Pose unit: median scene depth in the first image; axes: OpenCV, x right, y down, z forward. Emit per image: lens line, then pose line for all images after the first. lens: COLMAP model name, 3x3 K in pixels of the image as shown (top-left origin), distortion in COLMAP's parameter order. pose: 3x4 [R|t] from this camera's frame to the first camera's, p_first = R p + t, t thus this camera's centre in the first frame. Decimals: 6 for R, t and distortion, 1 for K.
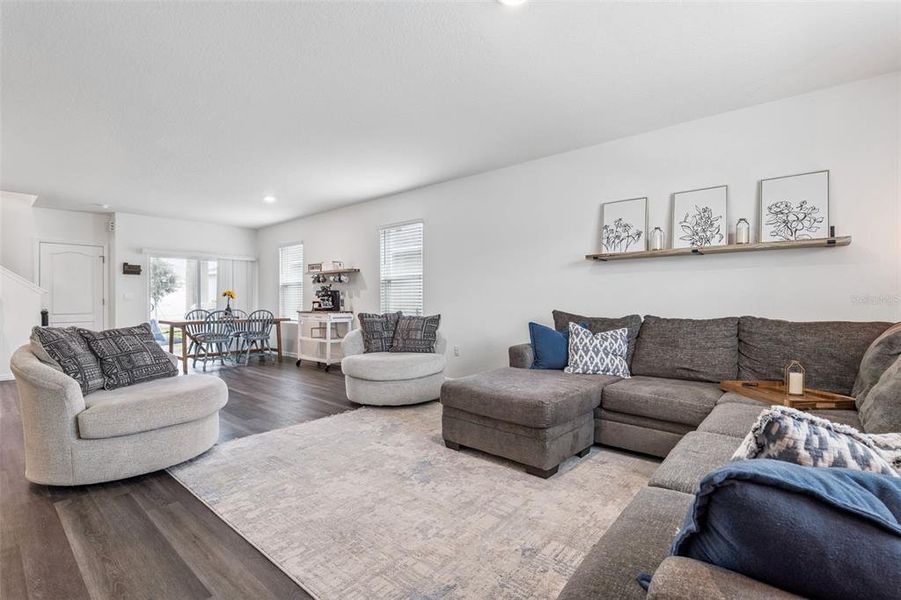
lens RADIAL K [[430.9, 0, 454.9], [0, 430.9, 297.5], [0, 0, 1]] dist [0.000052, -0.000057]
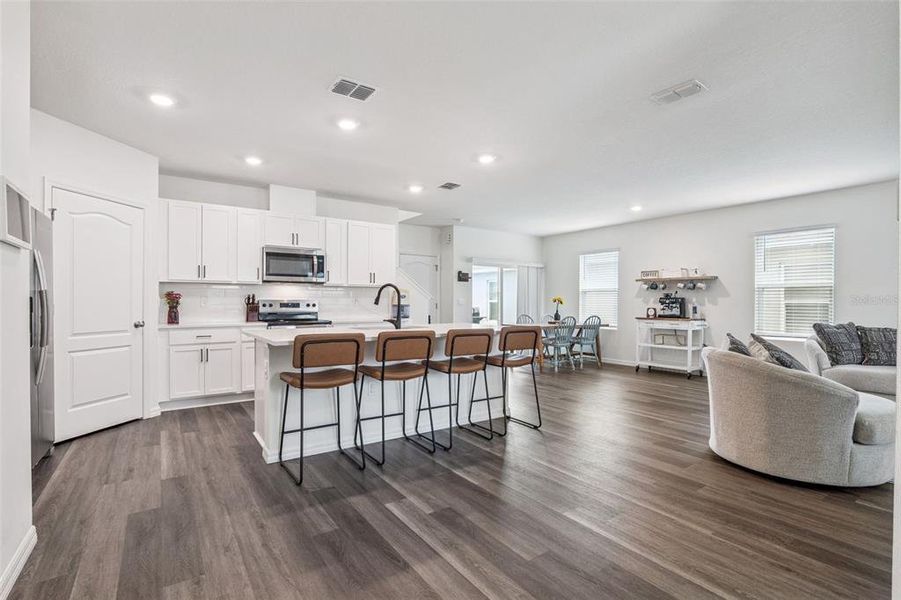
lens RADIAL K [[439.3, 0, 451.3], [0, 439.3, 302.4], [0, 0, 1]] dist [-0.001367, 0.000303]
pose [[0.976860, 0.007612, -0.213746, -0.558688], [-0.005993, 0.999948, 0.008224, -0.009868], [0.213798, -0.006752, 0.976855, -0.100203]]
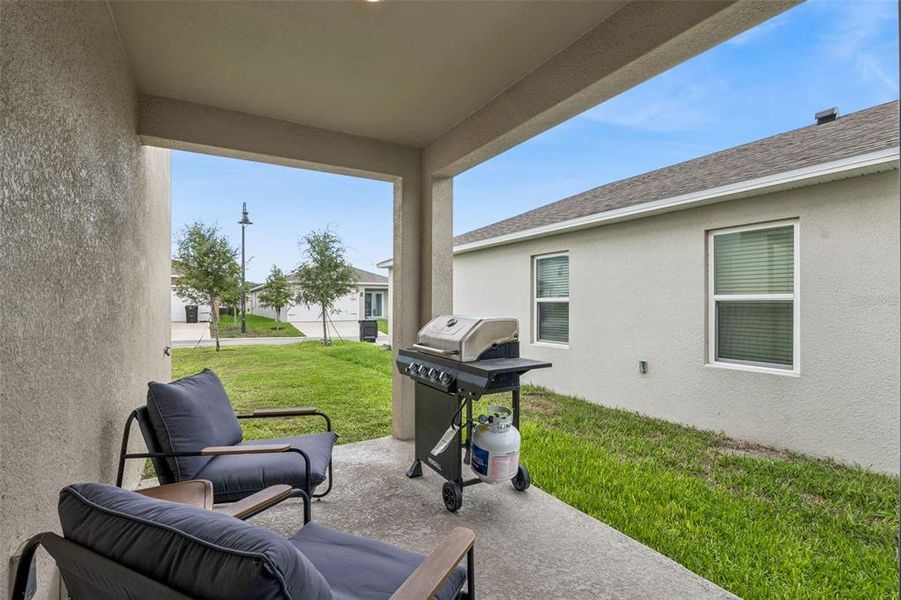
lens RADIAL K [[430.9, 0, 450.3], [0, 430.9, 302.2], [0, 0, 1]] dist [0.000052, -0.000057]
pose [[0.950909, 0.000123, -0.309470, -0.679253], [0.000597, 0.999997, 0.002232, 0.008412], [0.309469, -0.002307, 0.950907, 0.947075]]
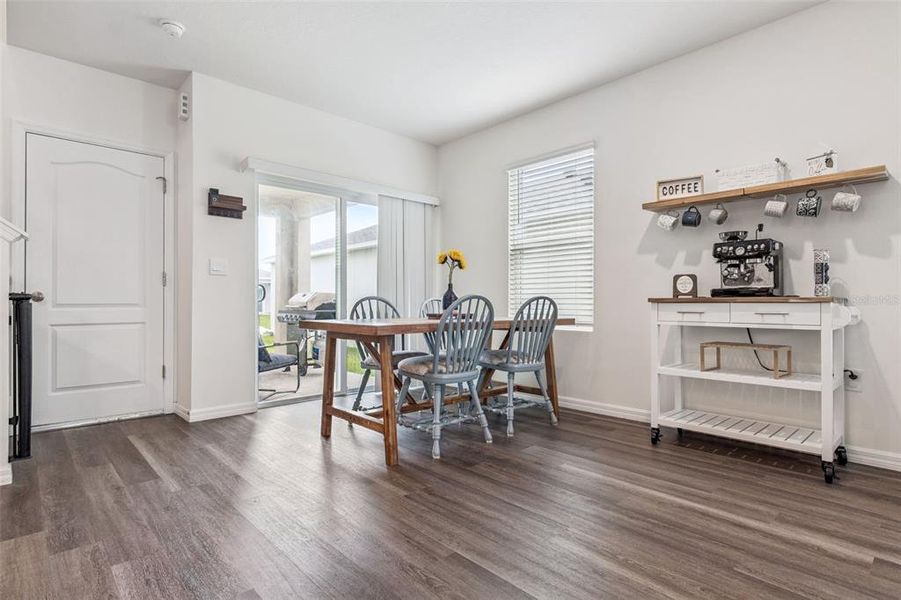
lens RADIAL K [[460.4, 0, 448.2], [0, 460.4, 301.1], [0, 0, 1]] dist [-0.001080, 0.000256]
pose [[0.996157, 0.001864, -0.087564, -0.497587], [-0.001840, 0.999998, 0.000362, 0.033224], [0.087565, -0.000199, 0.996159, 0.569079]]
